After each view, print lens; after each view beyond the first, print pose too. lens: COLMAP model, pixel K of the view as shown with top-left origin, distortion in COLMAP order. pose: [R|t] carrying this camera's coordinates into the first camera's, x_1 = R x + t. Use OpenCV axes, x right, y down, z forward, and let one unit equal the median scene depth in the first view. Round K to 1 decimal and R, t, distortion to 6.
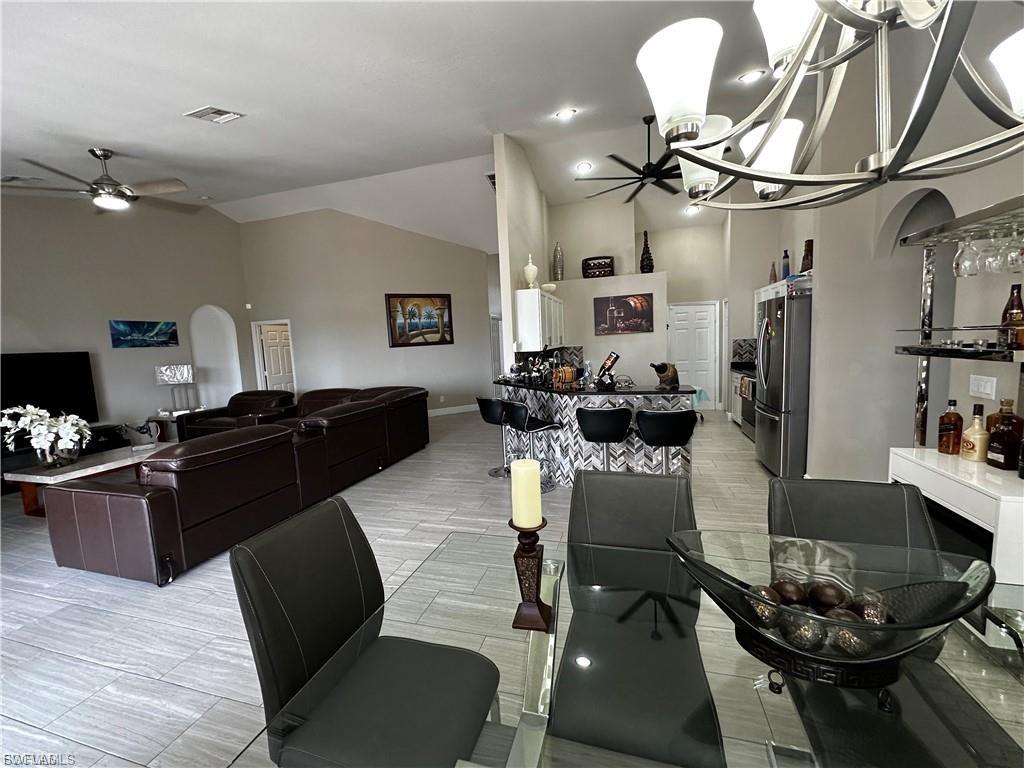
lens RADIAL K [[411.5, 0, 511.8], [0, 411.5, 381.9], [0, 0, 1]] dist [-0.002190, 0.000591]
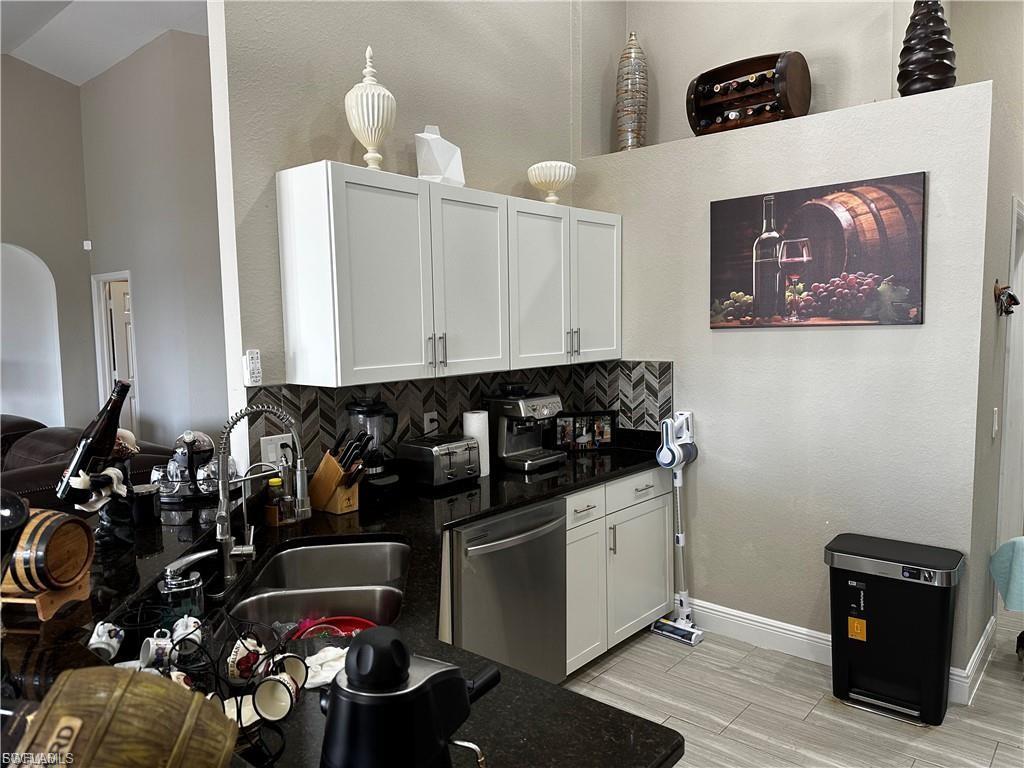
lens RADIAL K [[724.8, 0, 511.8], [0, 724.8, 389.2], [0, 0, 1]] dist [-0.008033, -0.003746]
pose [[0.907387, 0.071396, -0.414187, 0.296292], [-0.065982, 0.997445, 0.027383, -0.075887], [0.415084, 0.002482, 0.909780, 0.477642]]
